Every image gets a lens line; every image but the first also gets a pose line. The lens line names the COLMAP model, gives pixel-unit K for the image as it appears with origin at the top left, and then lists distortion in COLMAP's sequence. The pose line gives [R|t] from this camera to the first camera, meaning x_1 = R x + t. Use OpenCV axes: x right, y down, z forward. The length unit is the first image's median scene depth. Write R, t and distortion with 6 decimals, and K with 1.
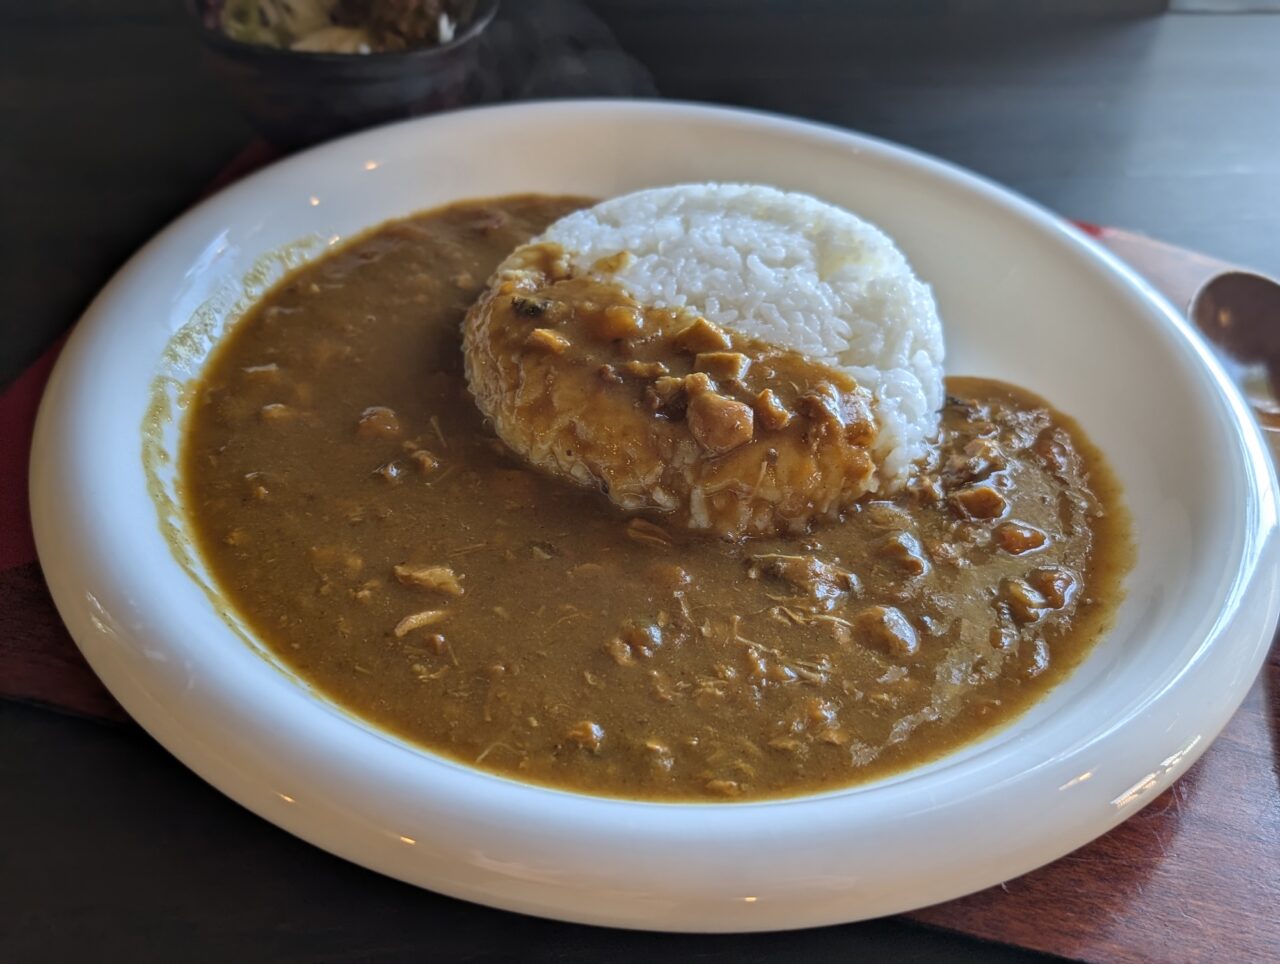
lens RADIAL K [[1110.9, 0, 640.0], [0, 1110.9, 482.0], [0, 0, 1]] dist [0.012069, -0.004889]
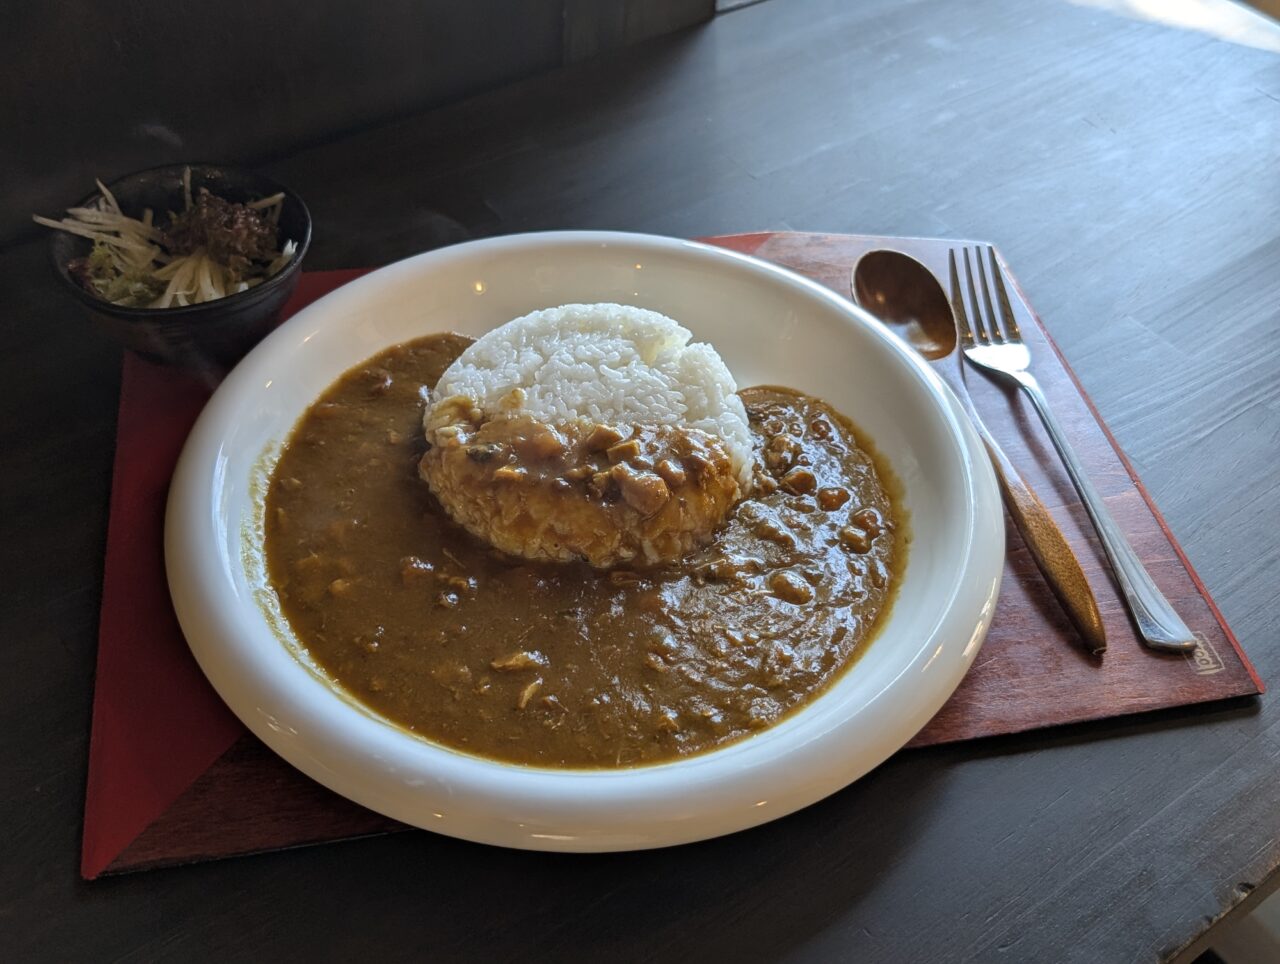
lens RADIAL K [[897.7, 0, 640.0], [0, 897.7, 482.0], [0, 0, 1]] dist [-0.002344, -0.000267]
pose [[0.922509, -0.322441, 0.212152, -0.174681], [0.317404, 0.946493, 0.058353, -0.130851], [-0.219616, 0.013507, 0.975493, -0.174419]]
